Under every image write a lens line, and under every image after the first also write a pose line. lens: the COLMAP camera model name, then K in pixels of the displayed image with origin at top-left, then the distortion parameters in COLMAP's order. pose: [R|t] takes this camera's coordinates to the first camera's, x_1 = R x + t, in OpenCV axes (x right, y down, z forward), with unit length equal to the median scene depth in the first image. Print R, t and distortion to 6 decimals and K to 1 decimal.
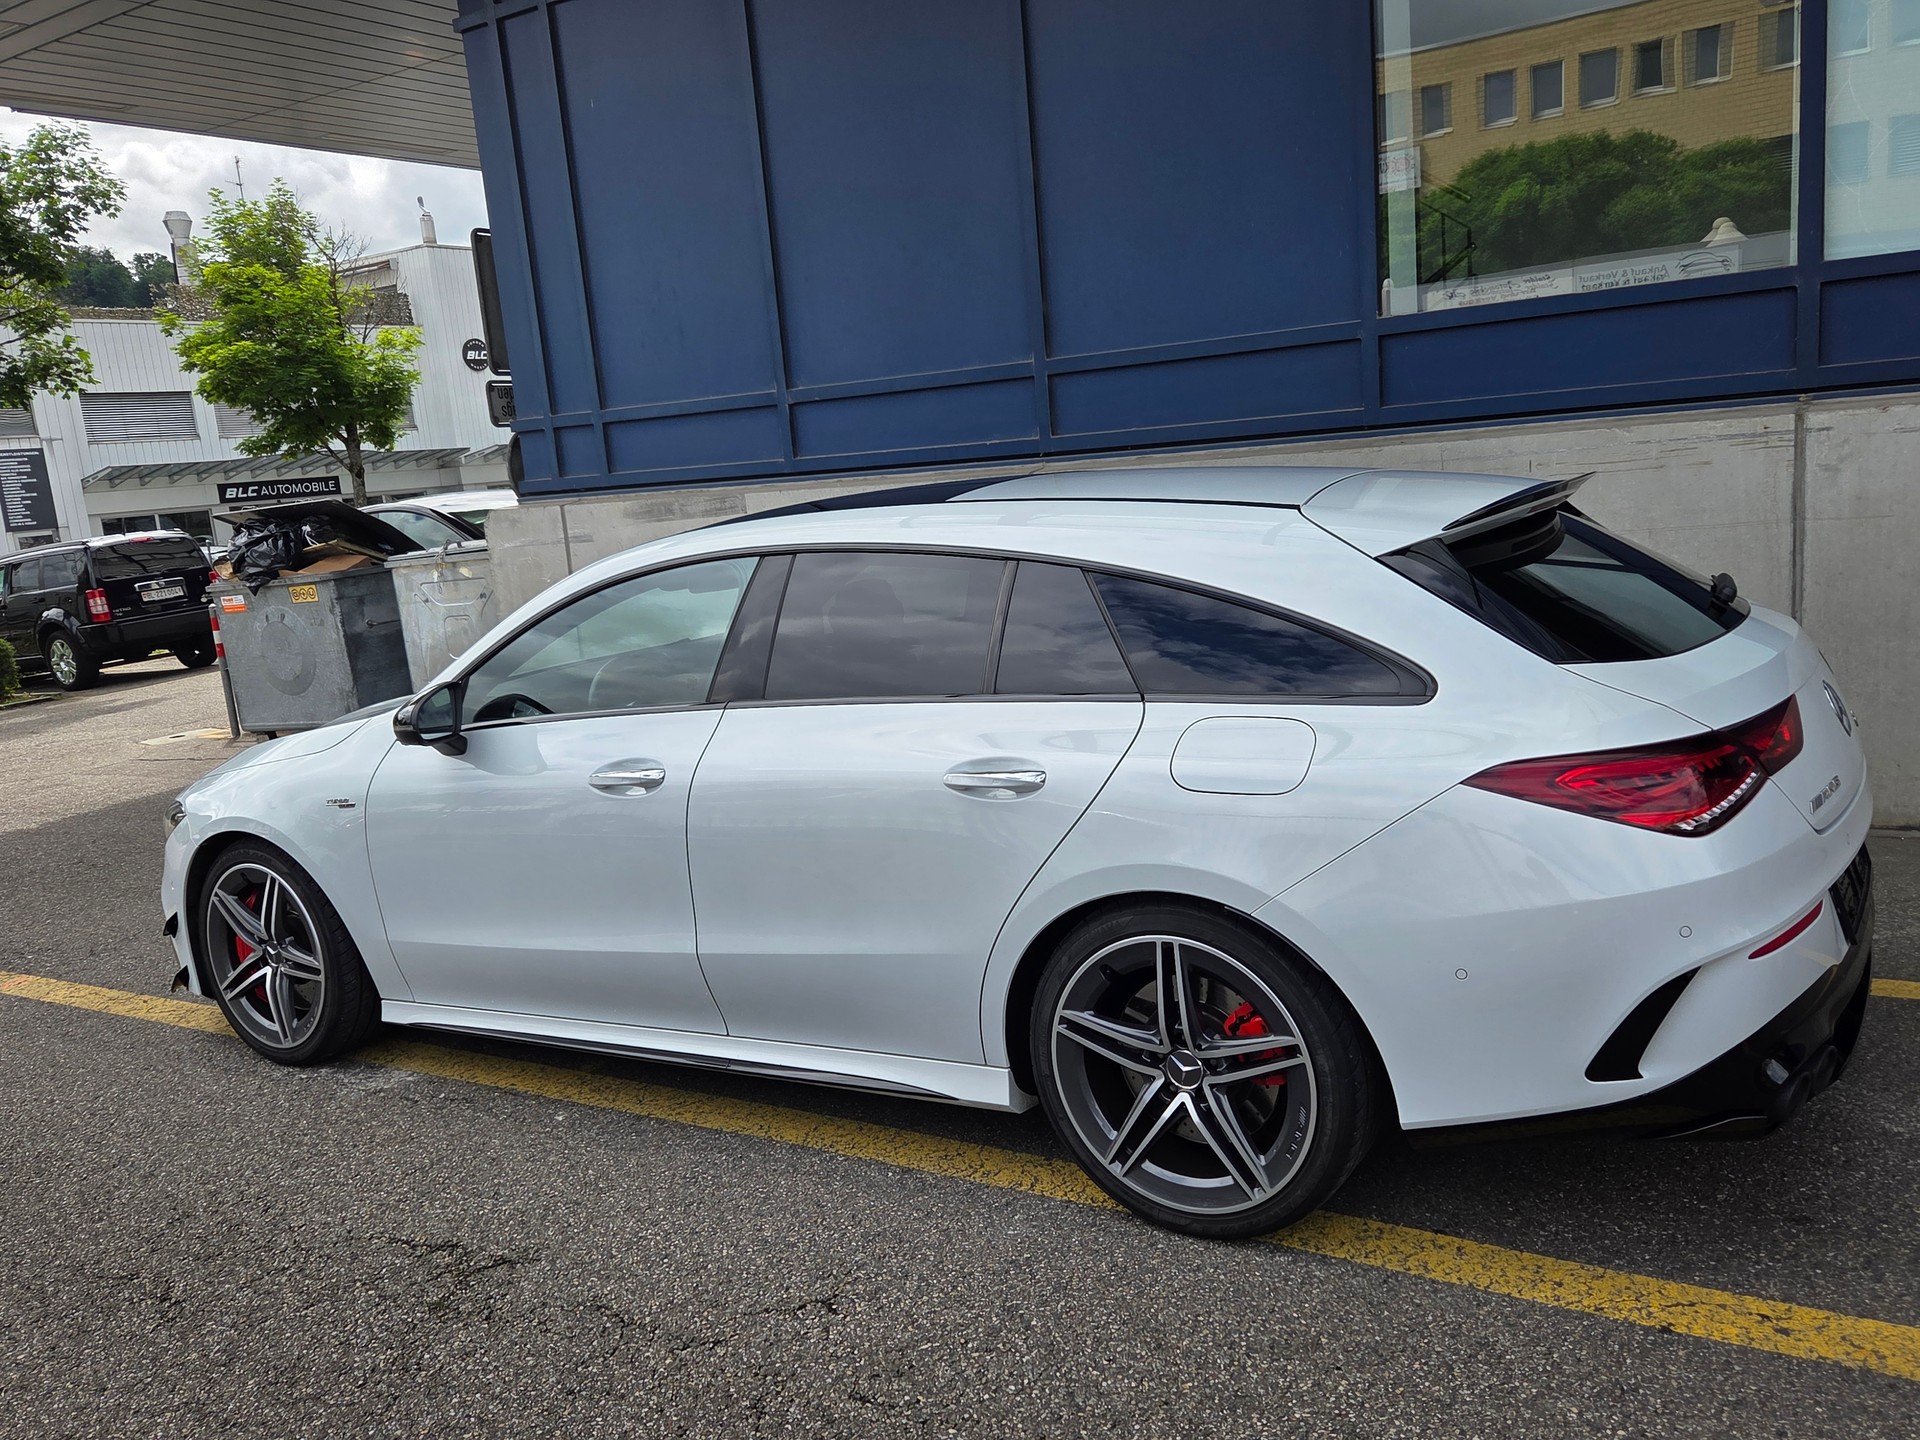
lens RADIAL K [[1546.5, 0, 964.7], [0, 1546.5, 723.1], [0, 0, 1]] dist [0.063559, -0.016894]
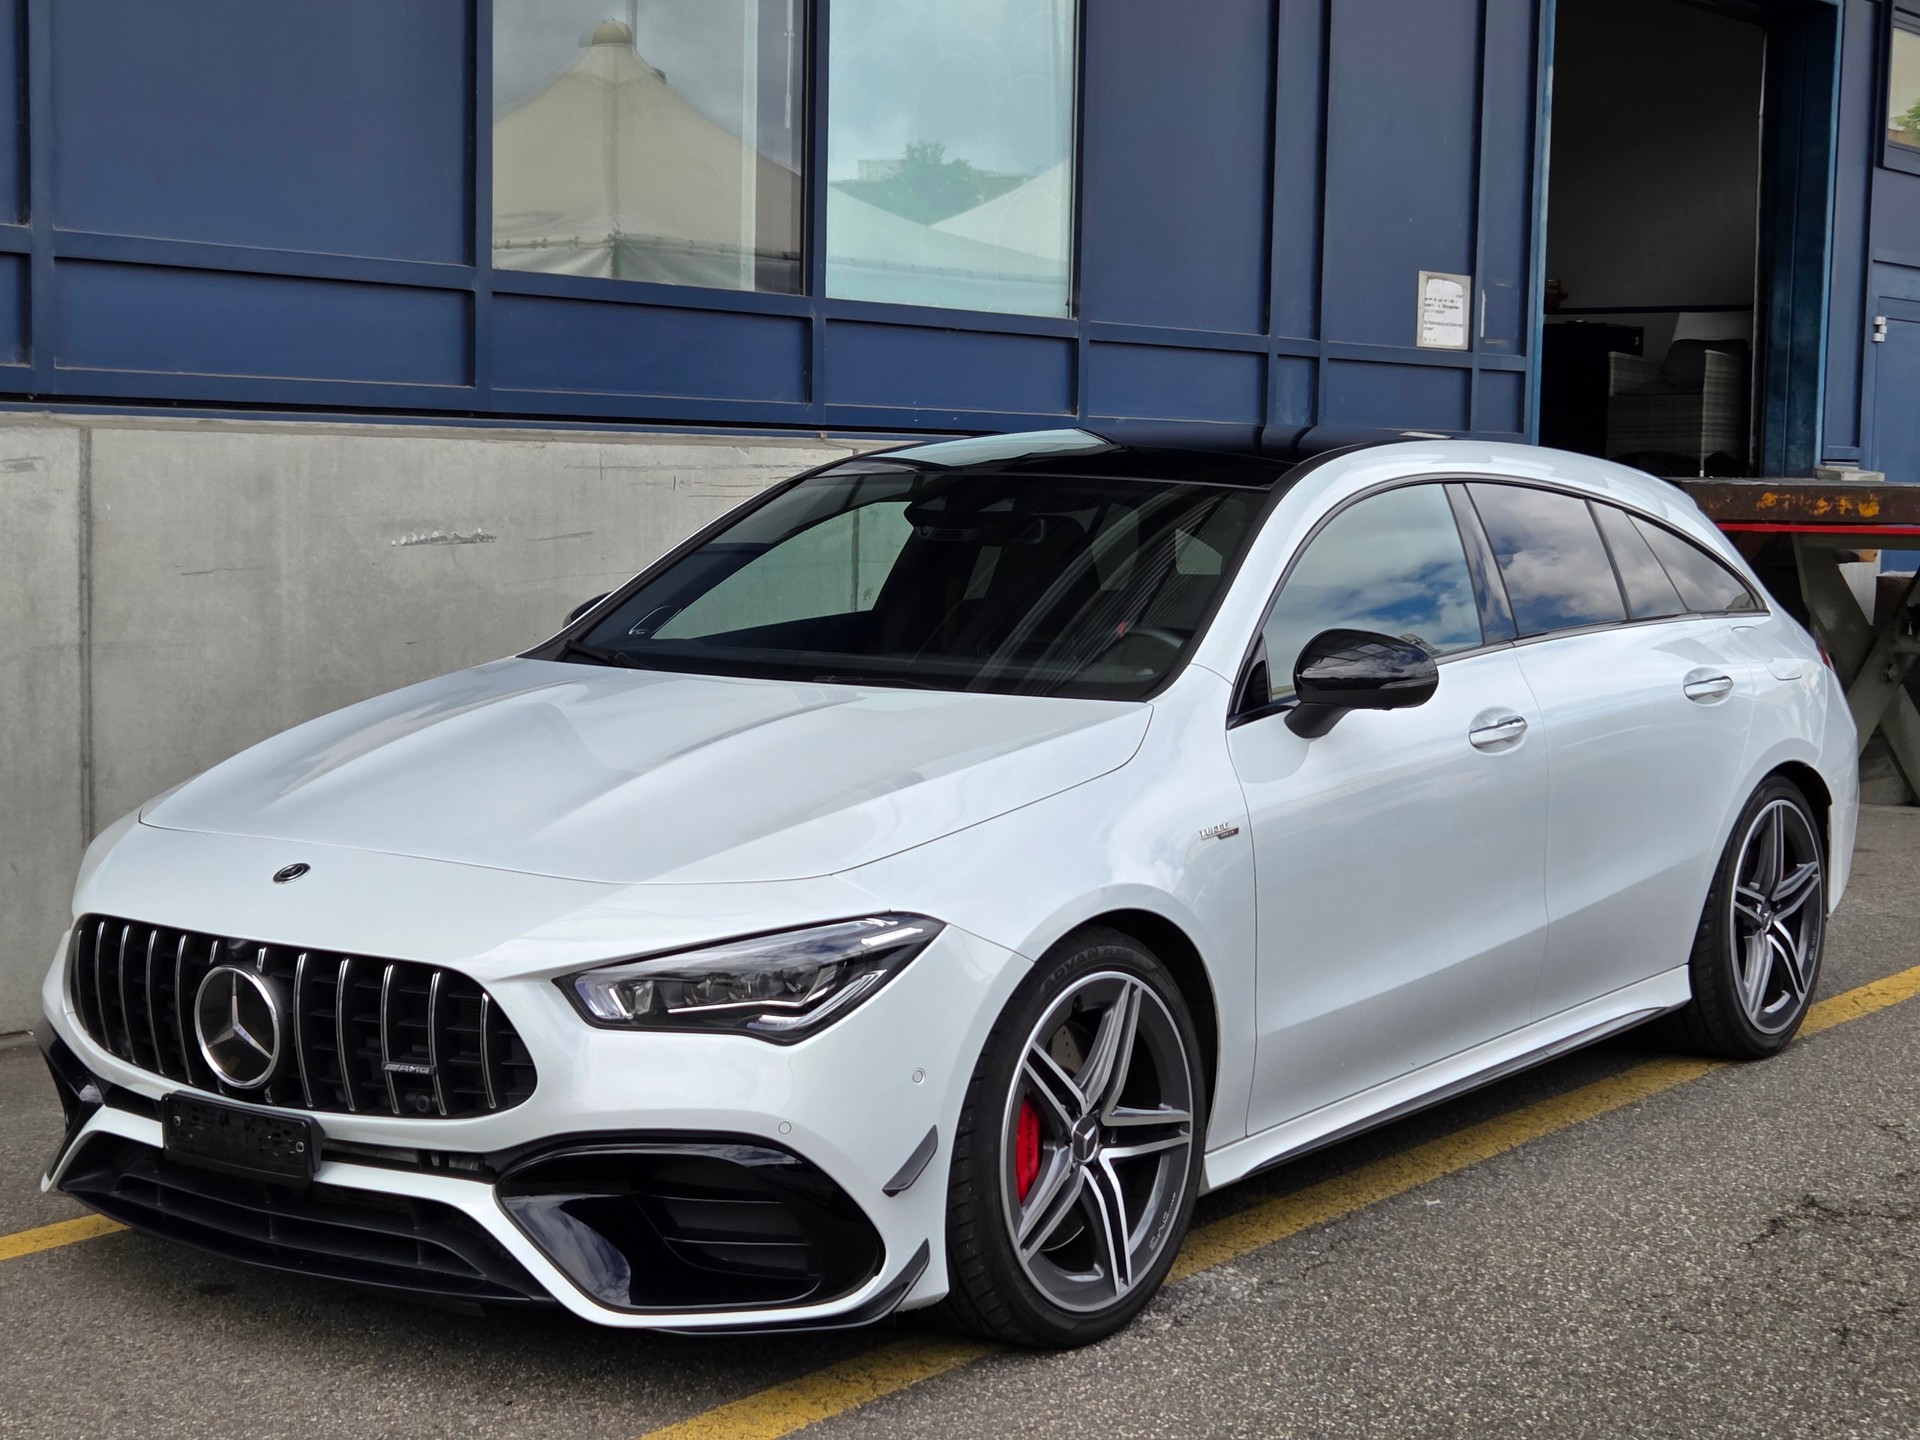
lens RADIAL K [[3108.6, 0, 947.3], [0, 3108.6, 761.3], [0, 0, 1]] dist [0.078179, 0.000000]
pose [[0.075217, -0.006112, 0.997148, -1.783423], [0.152897, 0.988227, -0.005476, 0.013991], [-0.985375, 0.152873, 0.075266, 1.085064]]
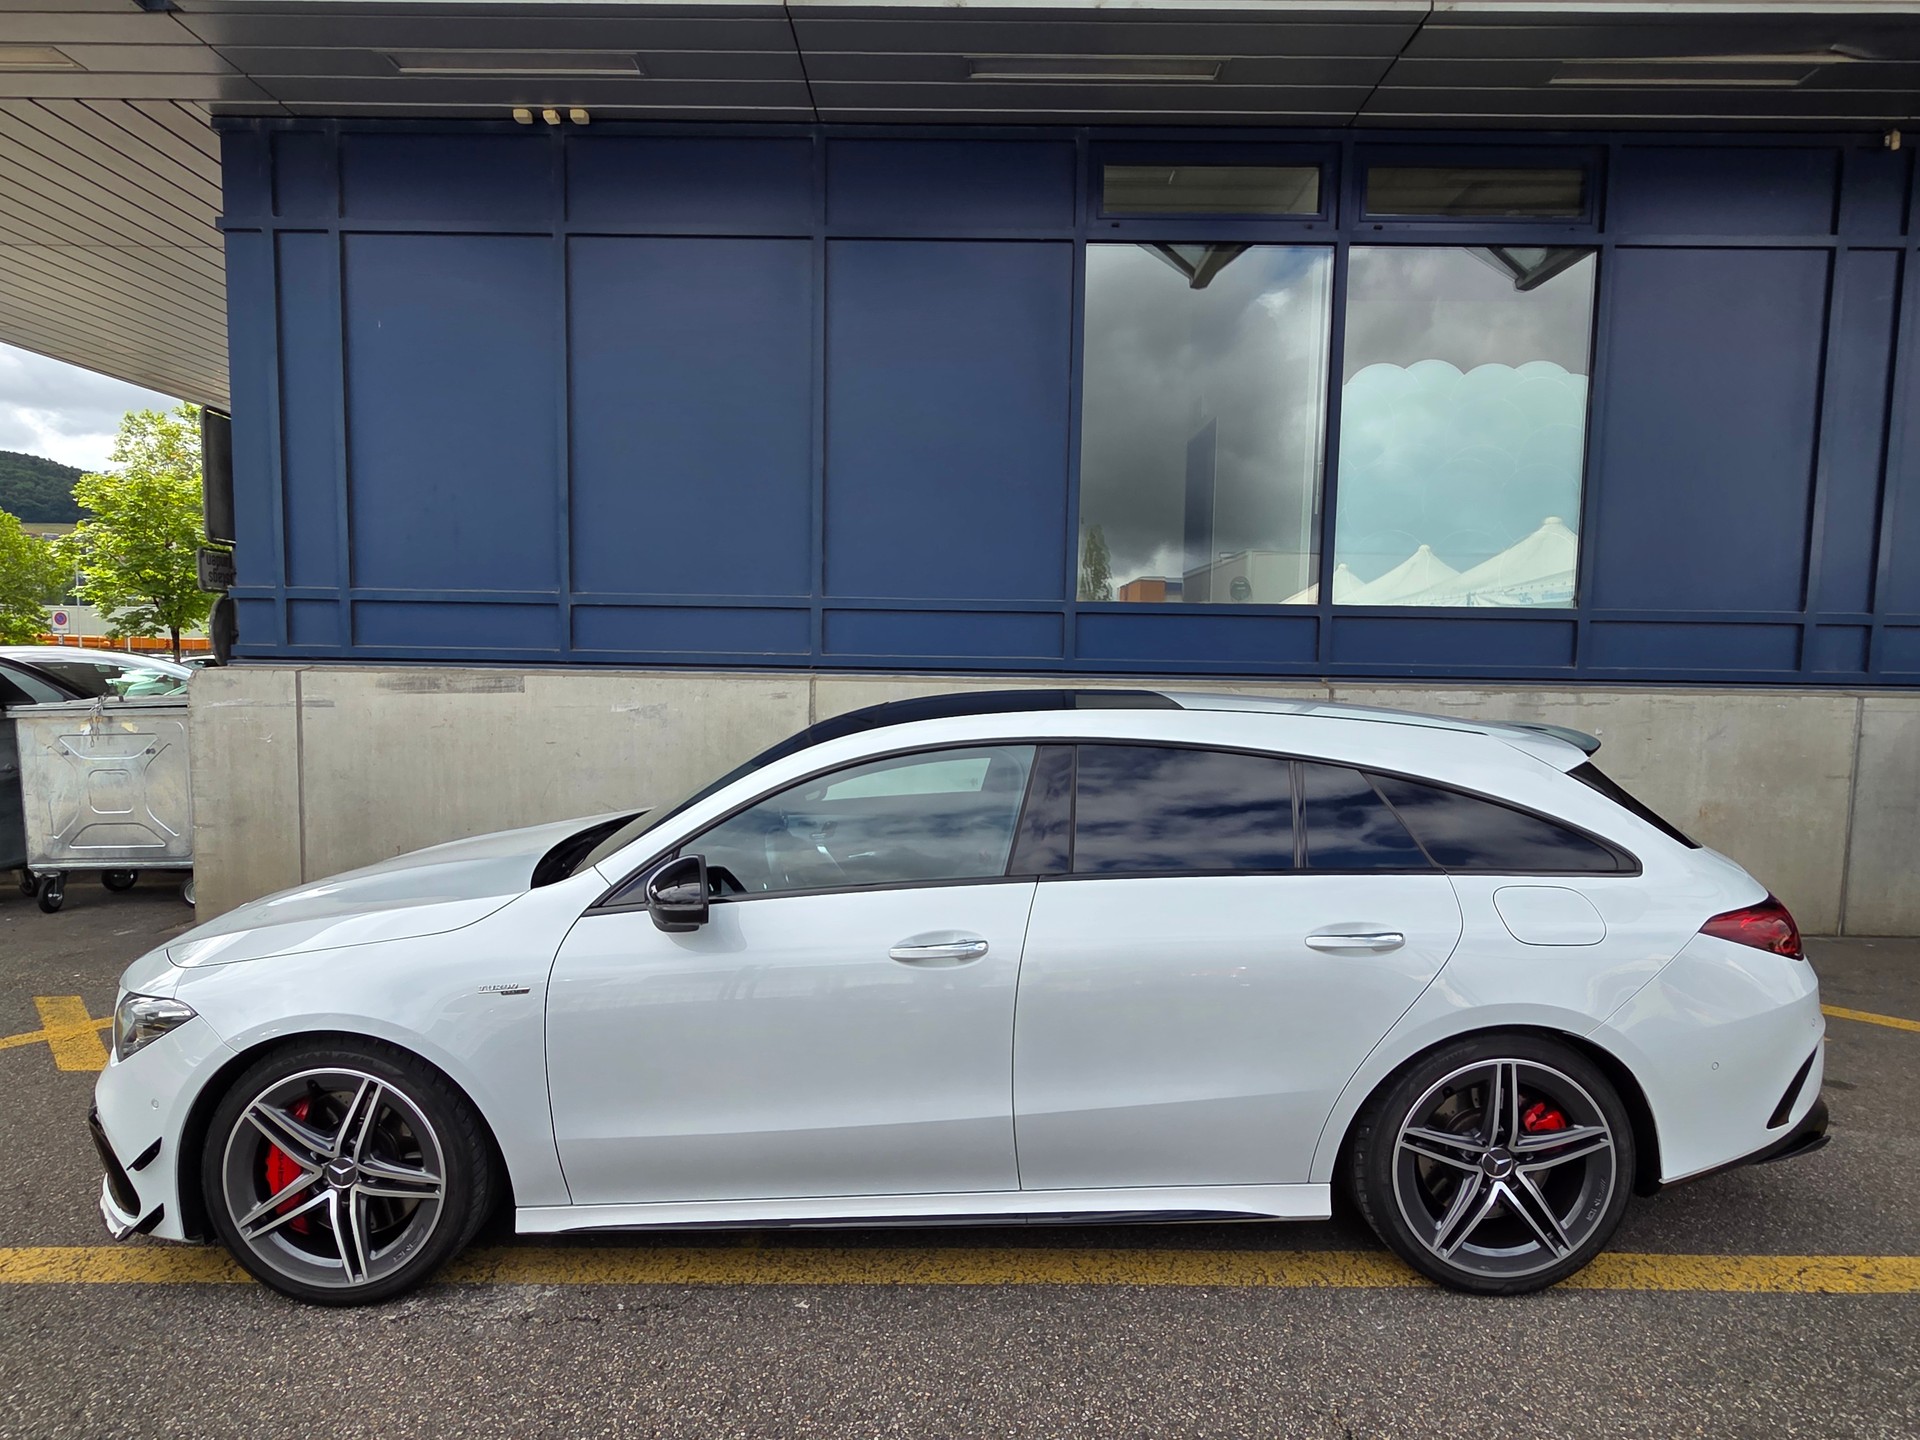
lens RADIAL K [[1028.7, 0, 957.0], [0, 1028.7, 735.7], [0, 0, 1]] dist [0.004371, 0.001337]
pose [[0.842063, 0.055637, 0.536502, -0.544076], [0.007470, 0.993367, -0.114740, -0.026278], [-0.539327, 0.100626, 0.836063, 0.372625]]
